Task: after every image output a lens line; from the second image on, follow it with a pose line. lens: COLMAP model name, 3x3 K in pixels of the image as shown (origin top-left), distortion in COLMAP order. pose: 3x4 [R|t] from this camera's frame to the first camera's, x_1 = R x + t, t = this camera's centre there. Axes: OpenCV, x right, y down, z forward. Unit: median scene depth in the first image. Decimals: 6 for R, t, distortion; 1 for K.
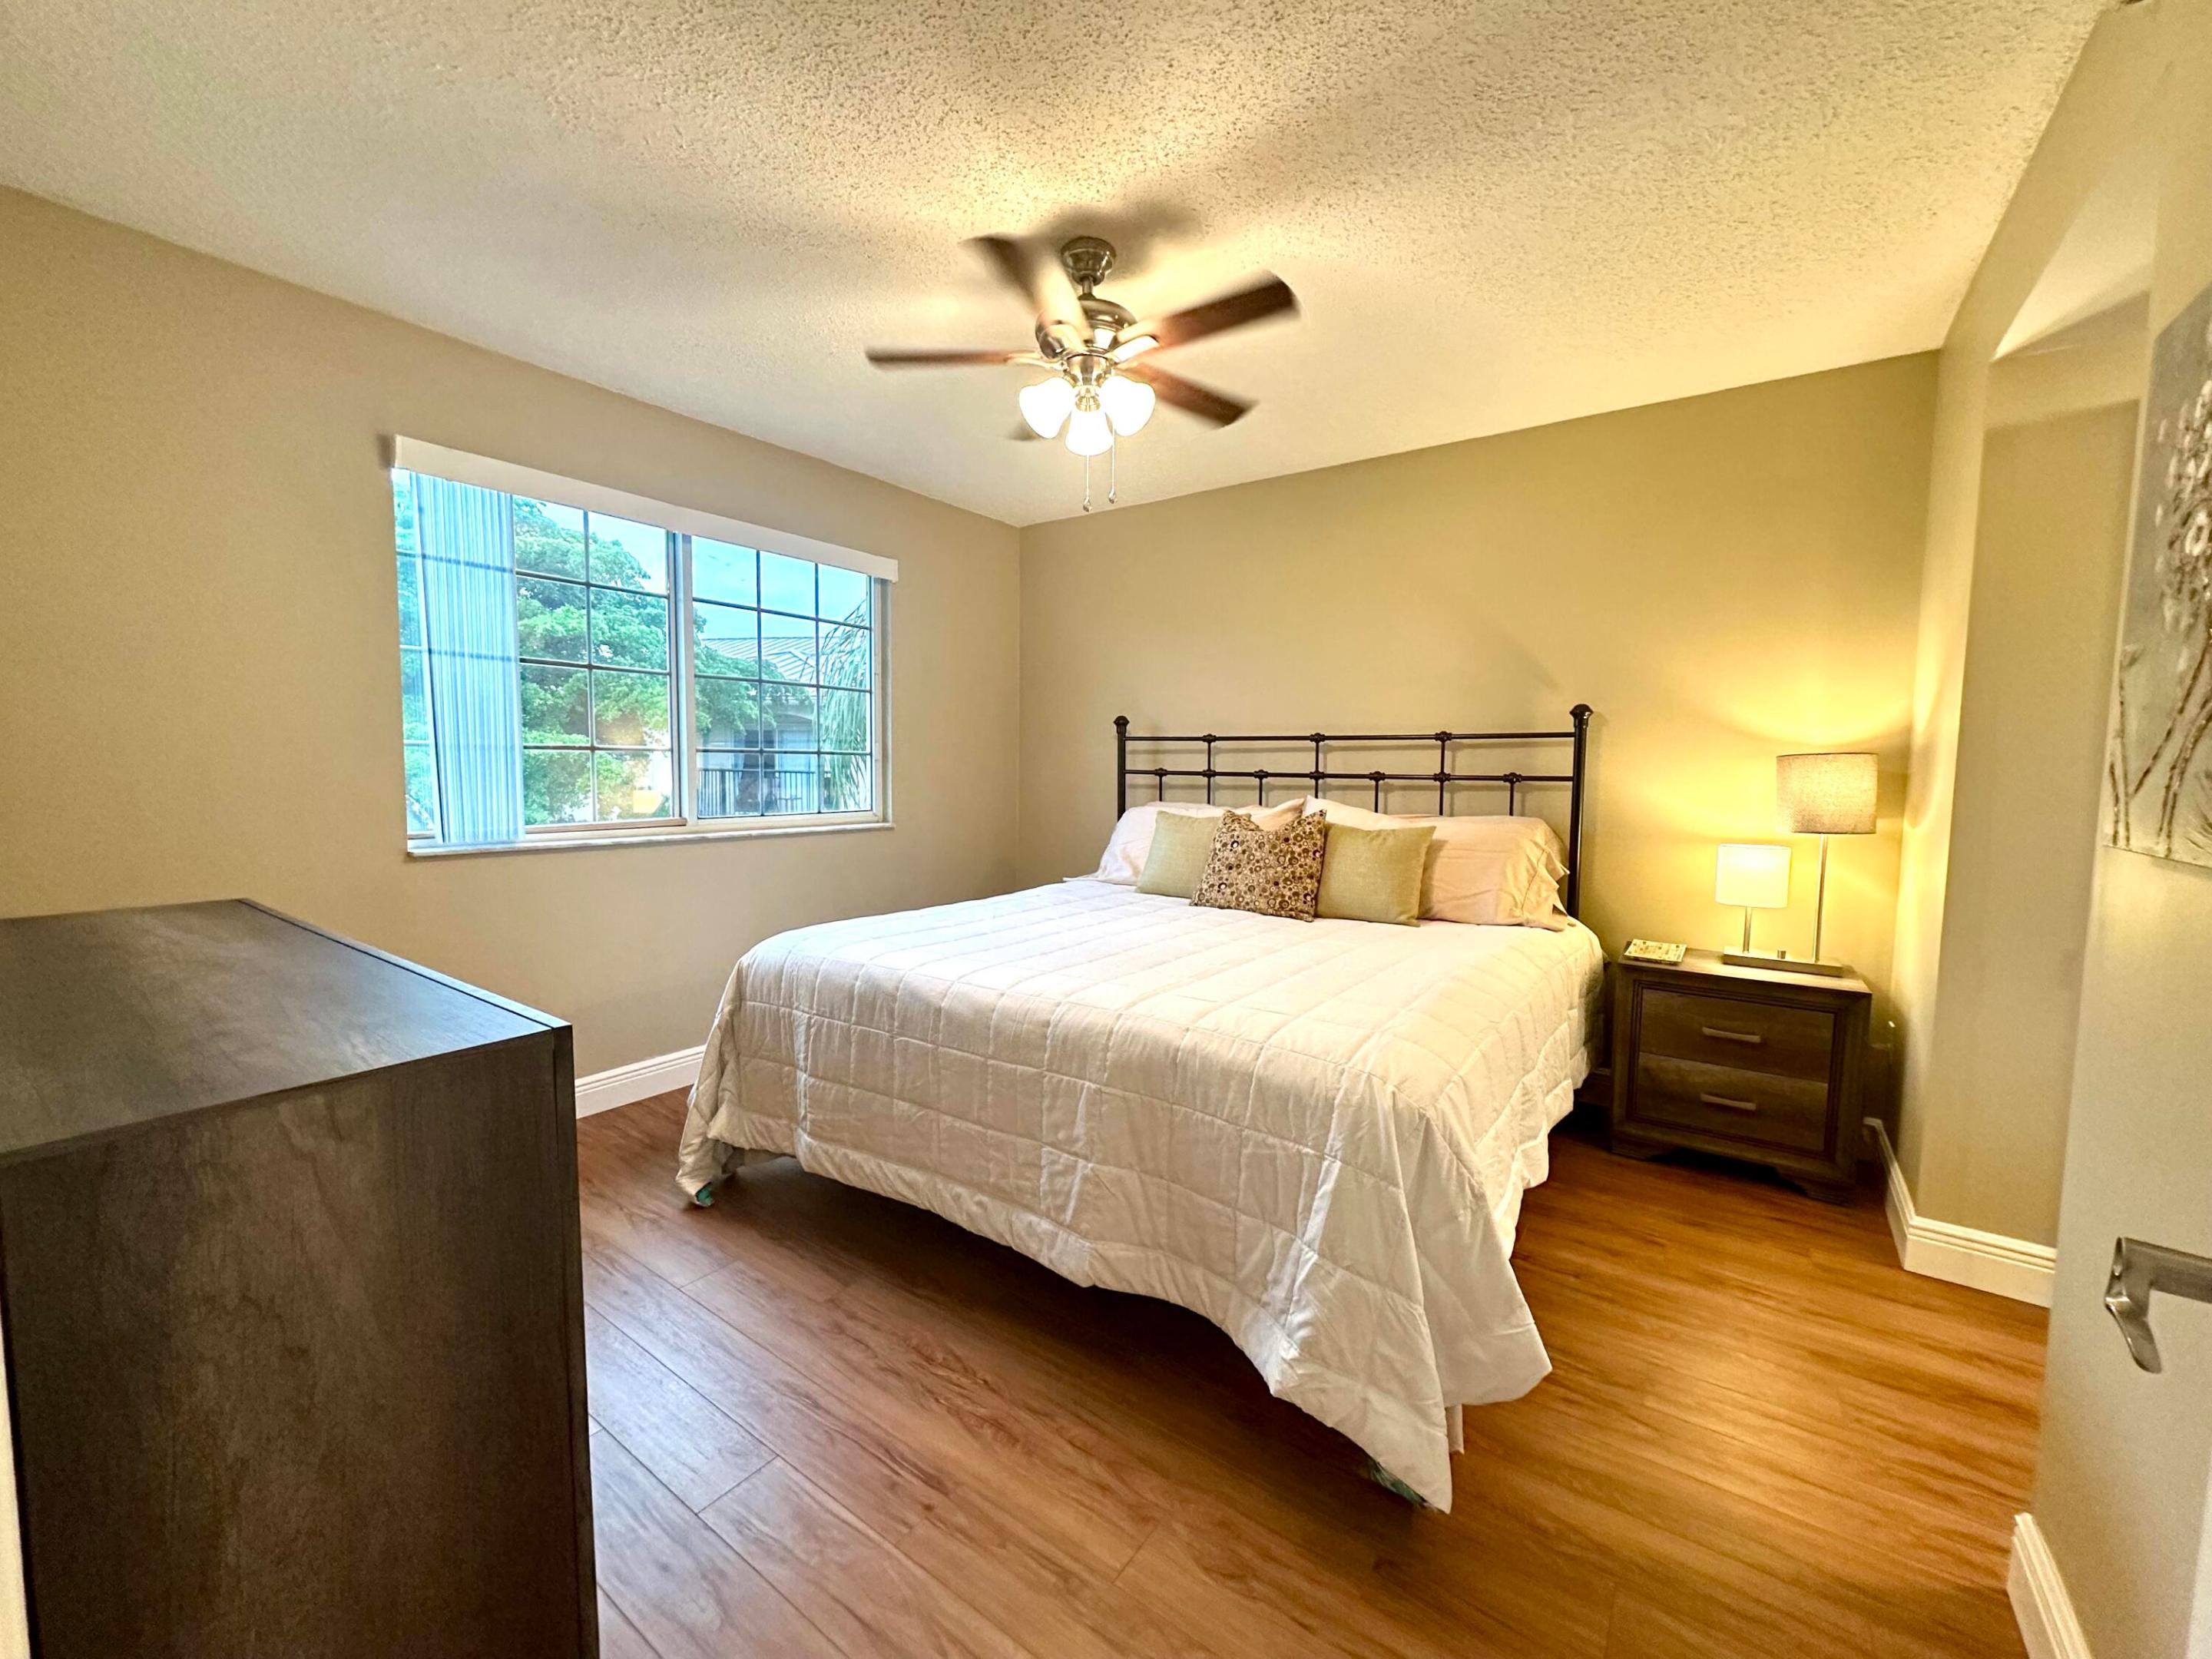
lens RADIAL K [[876.2, 0, 1100.4], [0, 876.2, 829.0], [0, 0, 1]] dist [-0.000752, 0.000100]
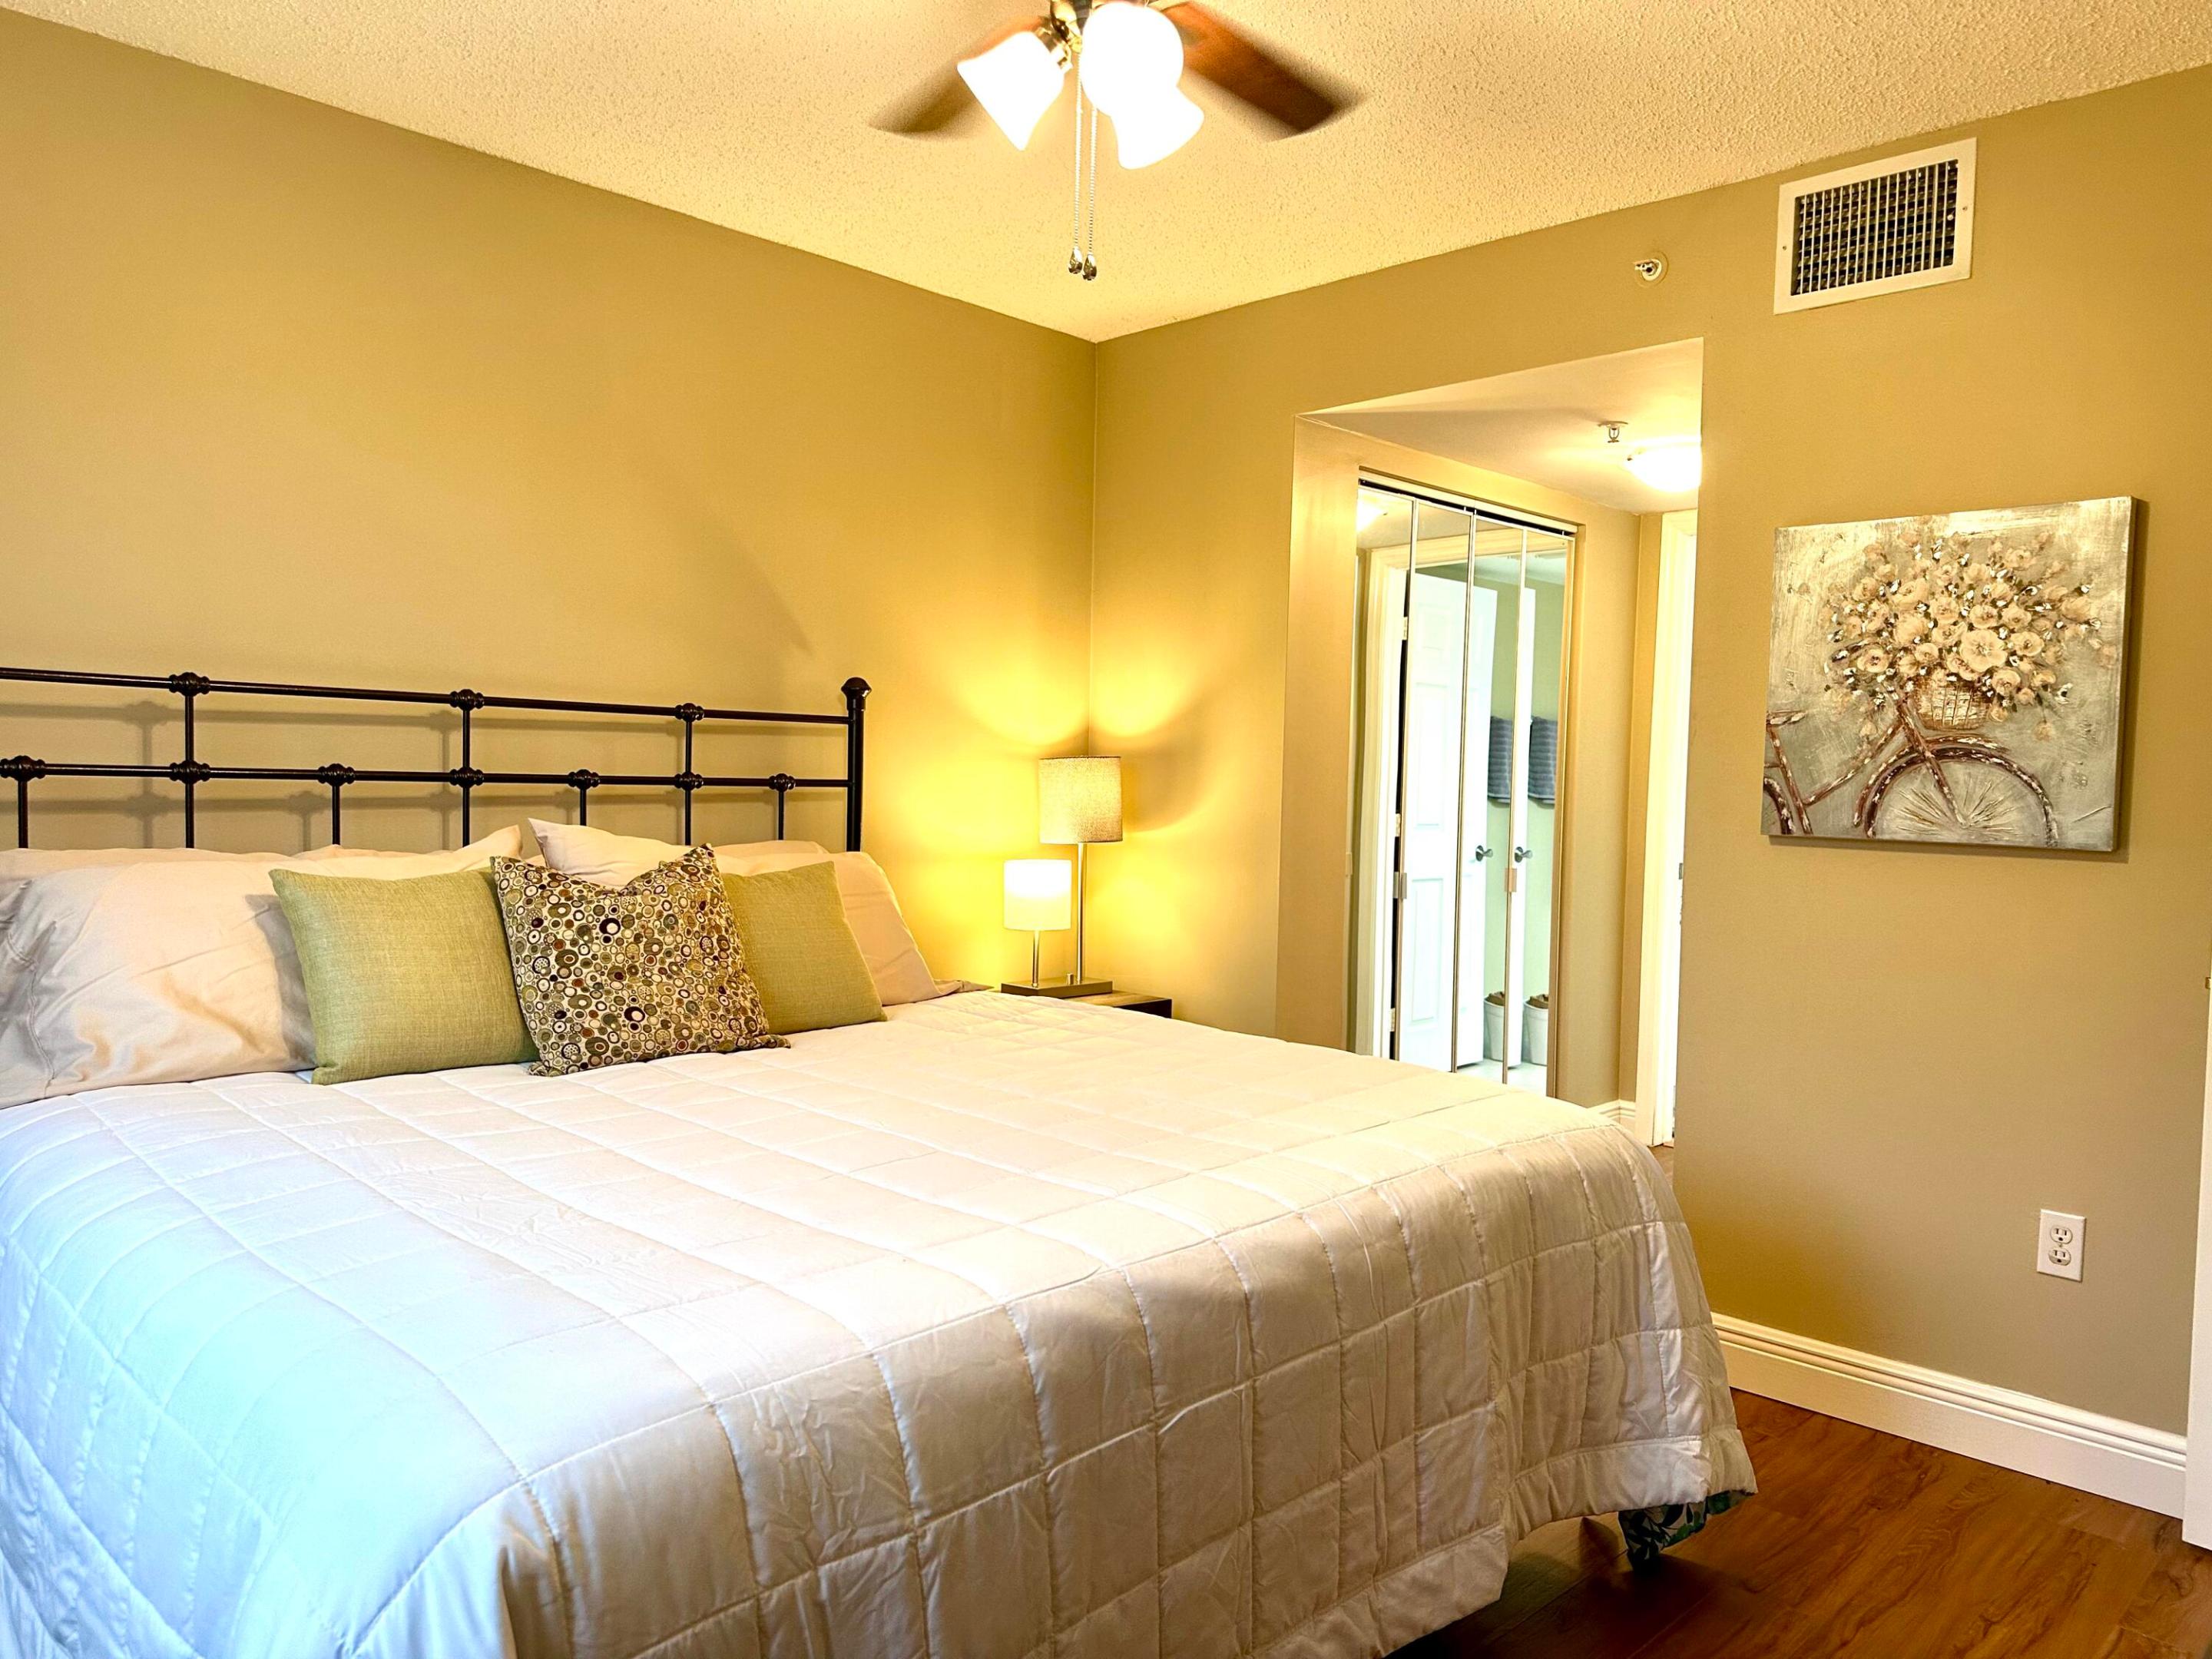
lens RADIAL K [[1574.0, 0, 1103.0], [0, 1574.0, 836.7], [0, 0, 1]] dist [0.031442, -0.002108]
pose [[0.155234, -0.043707, 0.986910, -0.674305], [0.048920, 0.998135, 0.036510, -0.051012], [-0.986666, 0.042612, 0.157083, 0.614621]]
